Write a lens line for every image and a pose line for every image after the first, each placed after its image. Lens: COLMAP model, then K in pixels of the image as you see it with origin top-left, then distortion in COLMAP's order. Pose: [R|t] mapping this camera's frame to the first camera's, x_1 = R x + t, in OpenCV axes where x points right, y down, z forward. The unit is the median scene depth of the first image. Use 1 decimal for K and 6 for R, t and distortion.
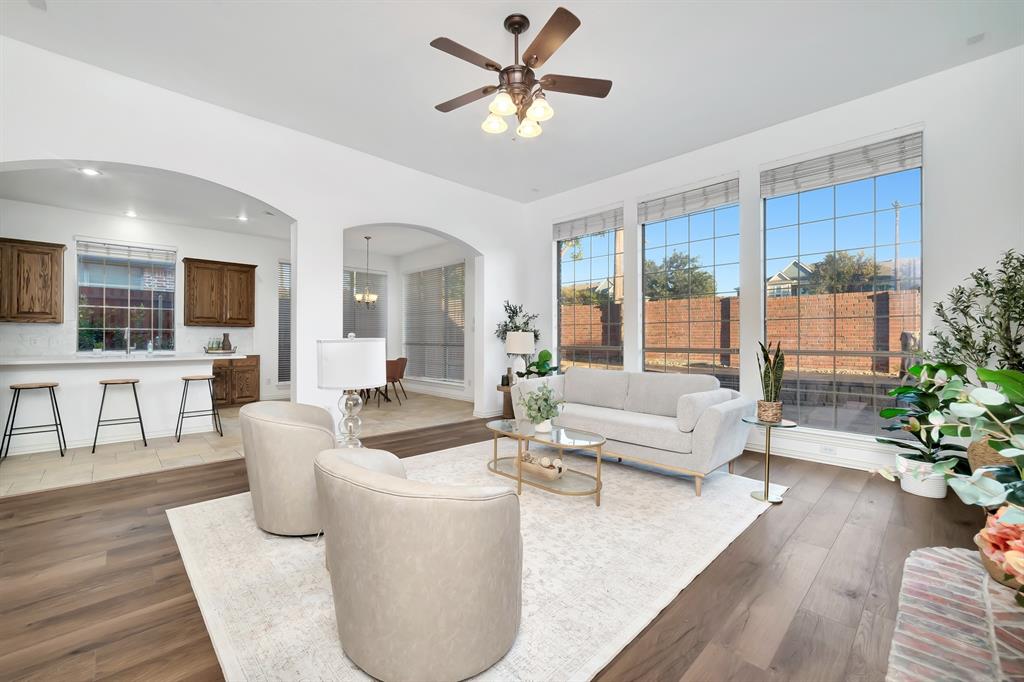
lens RADIAL K [[423.4, 0, 502.6], [0, 423.4, 338.6], [0, 0, 1]] dist [-0.014074, 0.007008]
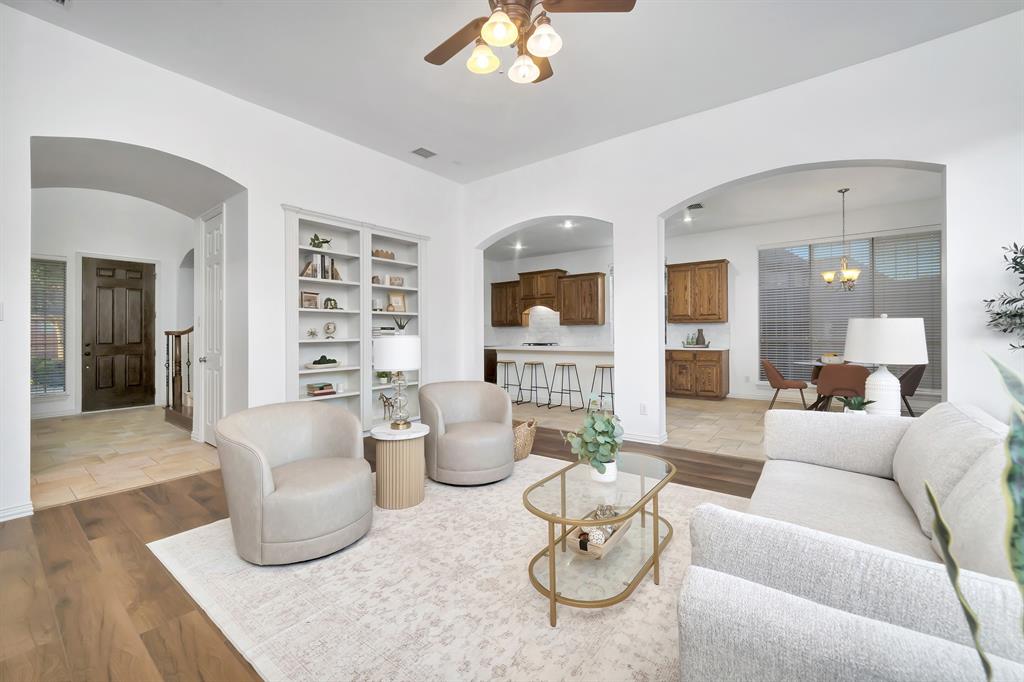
lens RADIAL K [[423.4, 0, 499.3], [0, 423.4, 333.8], [0, 0, 1]] dist [-0.014074, 0.007008]
pose [[0.140989, -0.006416, -0.989990, 0.363482], [0.009385, 0.999943, -0.005144, 0.000465], [0.989967, -0.008565, 0.141041, 0.391835]]
